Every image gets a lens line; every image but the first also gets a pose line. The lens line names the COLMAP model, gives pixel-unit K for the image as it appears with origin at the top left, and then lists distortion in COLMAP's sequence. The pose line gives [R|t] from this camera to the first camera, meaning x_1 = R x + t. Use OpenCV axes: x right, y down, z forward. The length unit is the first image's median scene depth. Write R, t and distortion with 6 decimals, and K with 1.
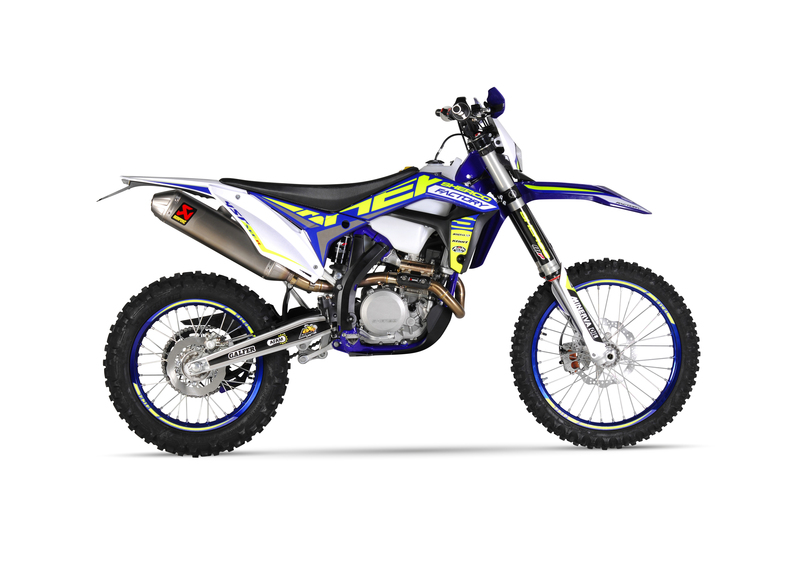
lens RADIAL K [[2412.0, 0, 400.0], [0, 2412.0, 282.0], [0, 0, 1]] dist [0.013823, 0.161854]
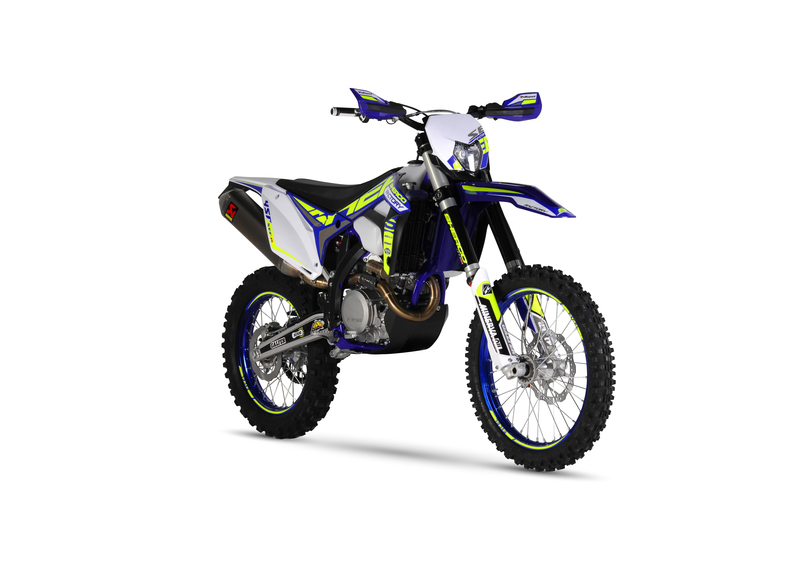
lens RADIAL K [[2412.0, 0, 400.0], [0, 2412.0, 282.0], [0, 0, 1]] dist [0.013823, 0.161854]
pose [[0.569207, 0.035524, -0.821427, 0.834524], [-0.027274, 0.999332, 0.024318, -0.024929], [0.821742, 0.008562, 0.569795, 0.437935]]
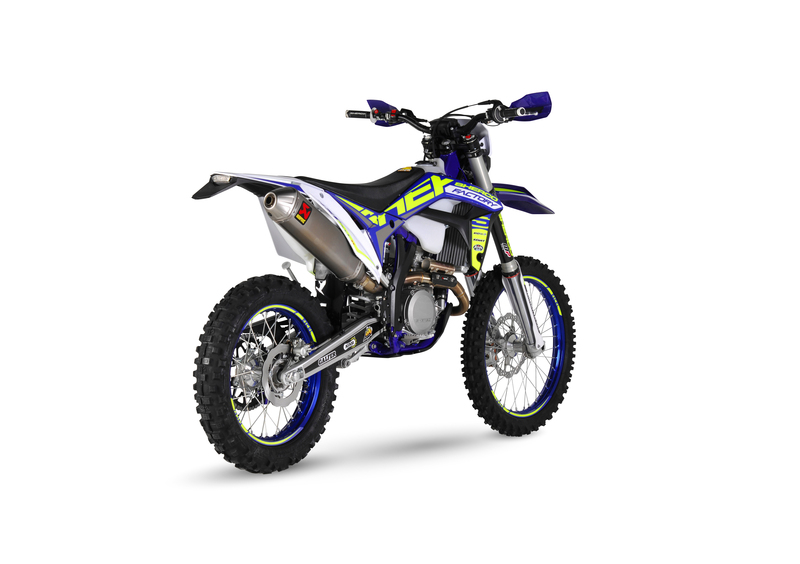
lens RADIAL K [[2412.0, 0, 400.0], [0, 2412.0, 282.0], [0, 0, 1]] dist [0.013823, 0.161854]
pose [[0.666964, -0.020613, 0.744805, -0.756641], [0.034216, 0.999410, -0.002980, 0.002883], [-0.744304, 0.027472, 0.667276, 0.338599]]
